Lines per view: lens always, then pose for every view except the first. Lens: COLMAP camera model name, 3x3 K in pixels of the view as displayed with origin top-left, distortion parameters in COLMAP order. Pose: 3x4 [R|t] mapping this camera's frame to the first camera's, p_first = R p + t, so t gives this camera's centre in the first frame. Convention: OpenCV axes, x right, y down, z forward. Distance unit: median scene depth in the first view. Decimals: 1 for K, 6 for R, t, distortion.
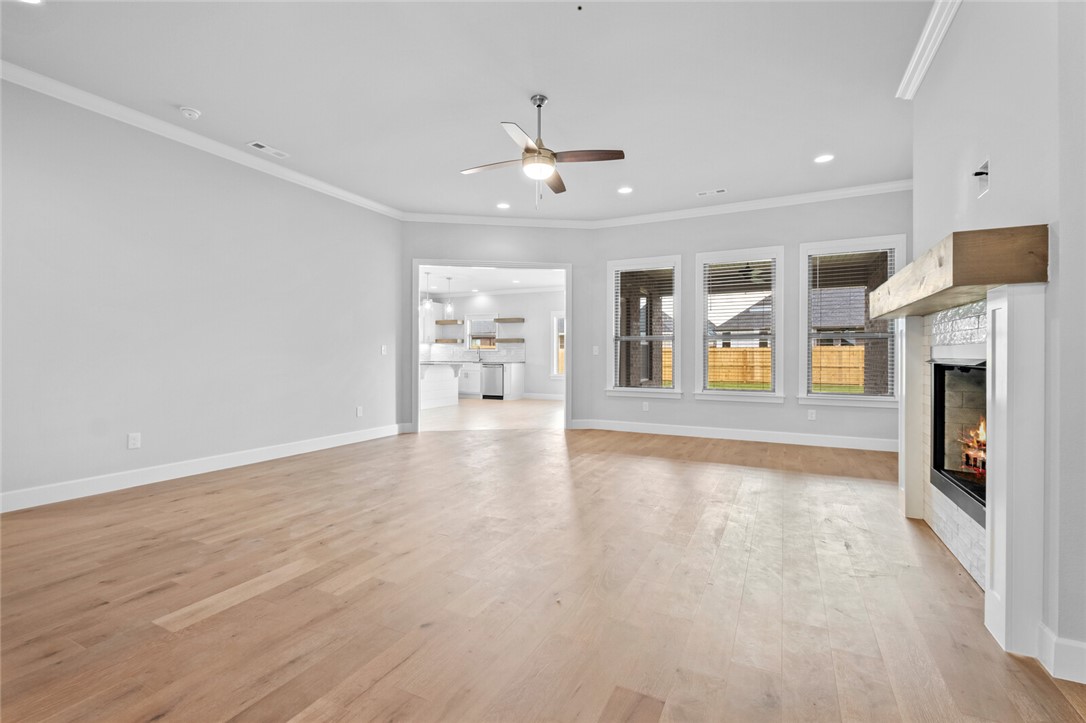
lens RADIAL K [[477.2, 0, 551.6], [0, 477.2, 357.2], [0, 0, 1]] dist [-0.002961, -0.000766]
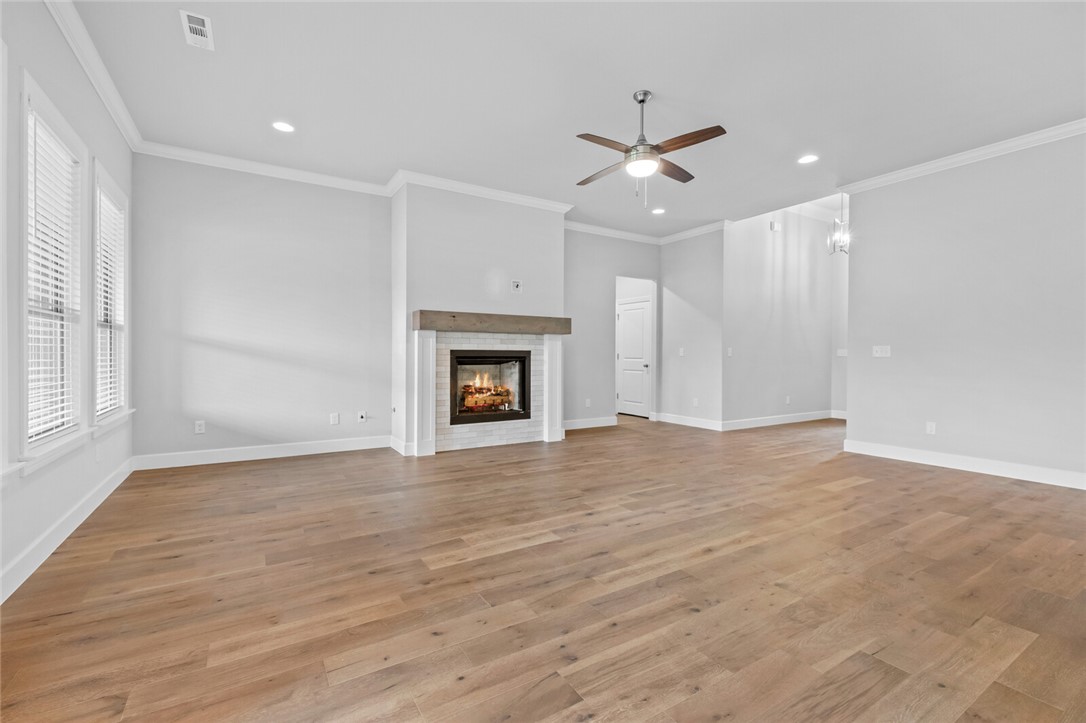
lens RADIAL K [[477.2, 0, 539.9], [0, 477.2, 359.3], [0, 0, 1]] dist [-0.002961, -0.000766]
pose [[-0.837501, -0.012293, 0.546298, -0.457767], [-0.004545, 0.999869, 0.015532, -0.014466], [-0.546417, 0.010525, -0.837447, 2.276159]]
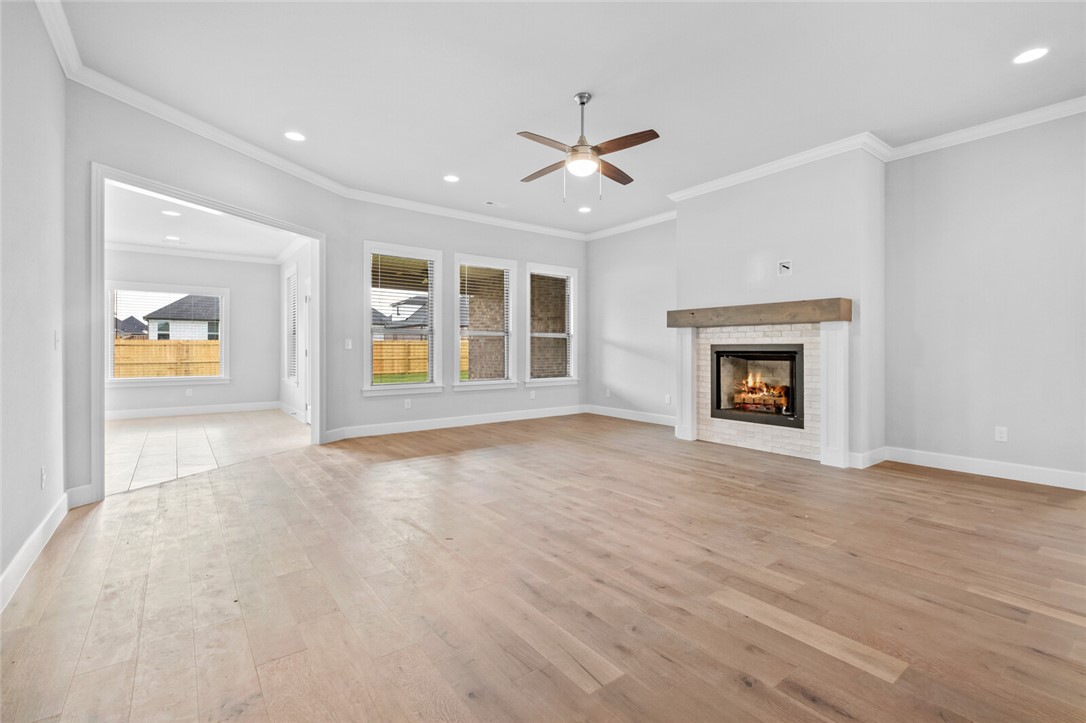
lens RADIAL K [[477.2, 0, 546.8], [0, 477.2, 354.2], [0, 0, 1]] dist [-0.002961, -0.000766]
pose [[0.454217, -0.011824, 0.890813, -1.128121], [0.005247, 0.999930, 0.010597, -0.007114], [-0.890876, -0.000139, 0.454247, 0.717923]]
